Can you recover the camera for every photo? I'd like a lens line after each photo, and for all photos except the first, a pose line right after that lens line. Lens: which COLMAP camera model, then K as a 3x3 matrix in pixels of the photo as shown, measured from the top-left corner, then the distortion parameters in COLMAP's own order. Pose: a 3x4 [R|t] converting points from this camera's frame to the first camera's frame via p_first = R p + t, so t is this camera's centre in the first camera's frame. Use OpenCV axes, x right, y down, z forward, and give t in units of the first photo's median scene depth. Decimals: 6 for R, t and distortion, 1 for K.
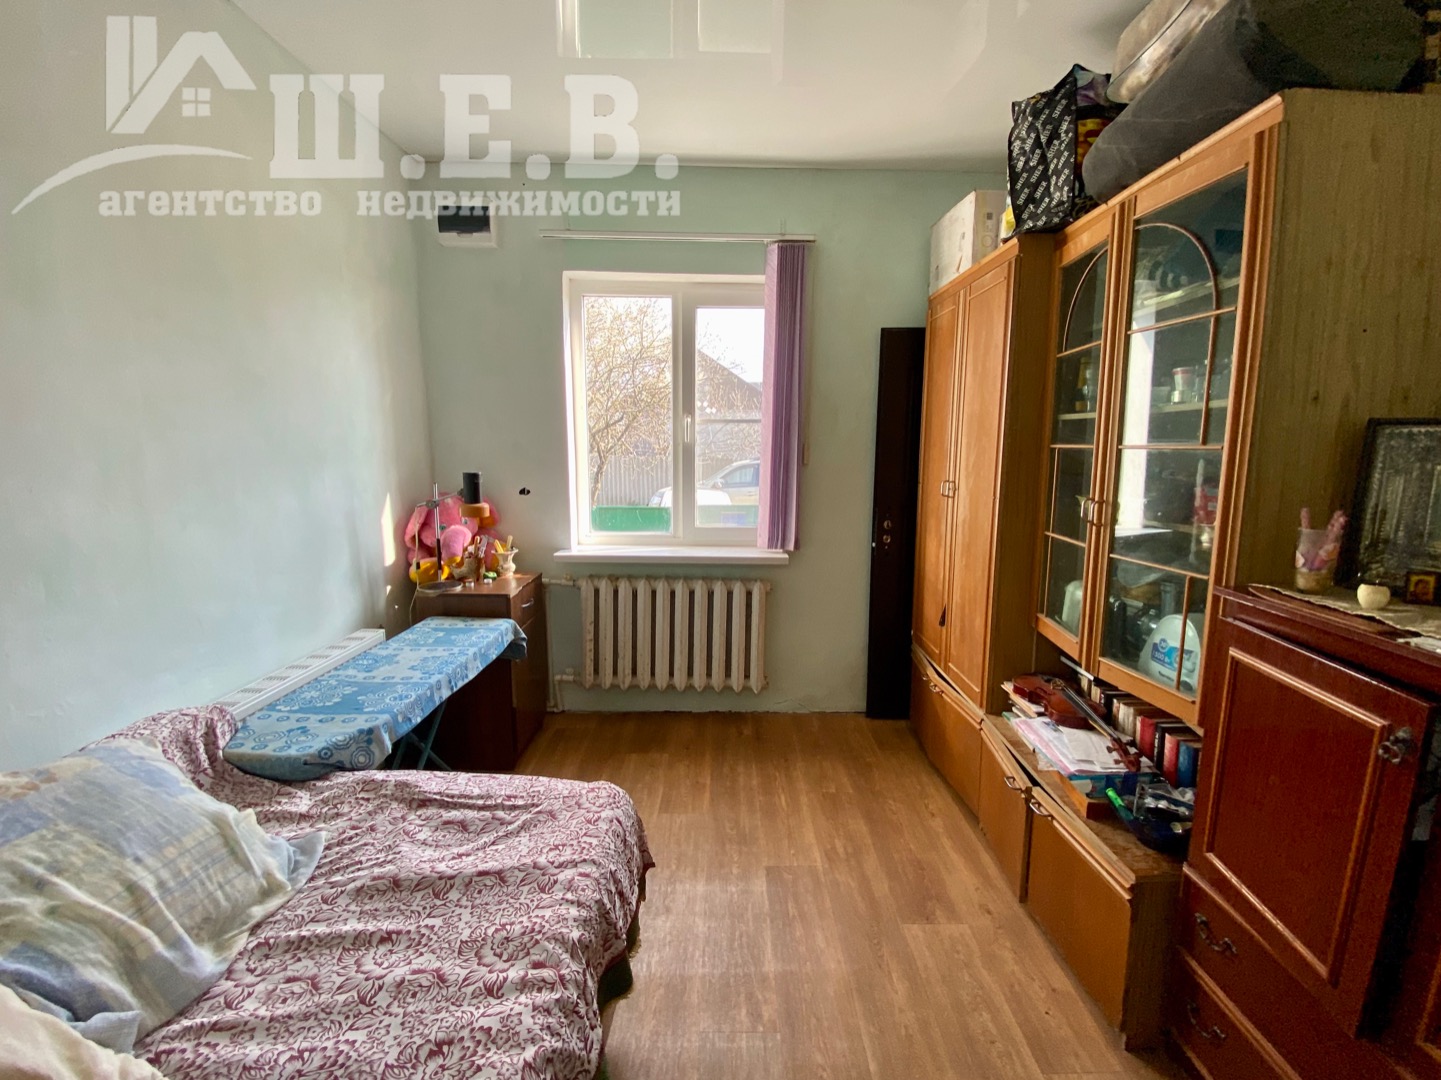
lens RADIAL K [[593.1, 0, 727.6], [0, 593.1, 536.5], [0, 0, 1]] dist [0.012634, -0.016768]
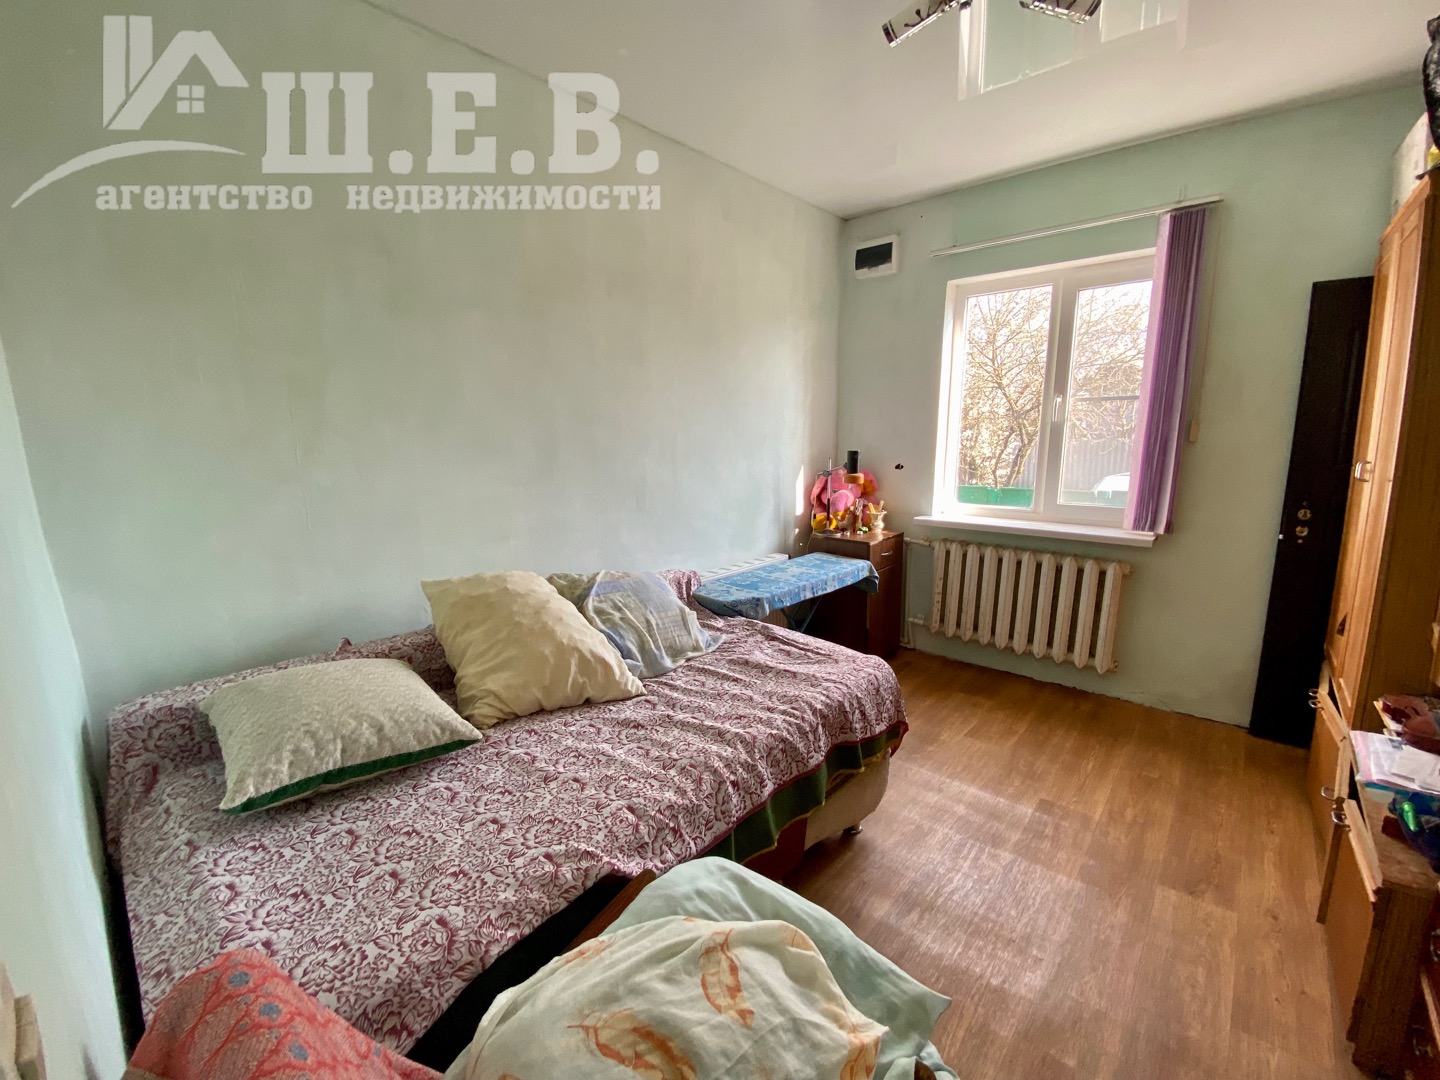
lens RADIAL K [[592.6, 0, 727.1], [0, 592.6, 536.5], [0, 0, 1]] dist [0.012634, -0.016768]
pose [[0.744902, 0.093294, -0.660619, 0.356793], [-0.081461, 0.995485, 0.048731, 0.060887], [0.662183, 0.017515, 0.749138, -0.270731]]
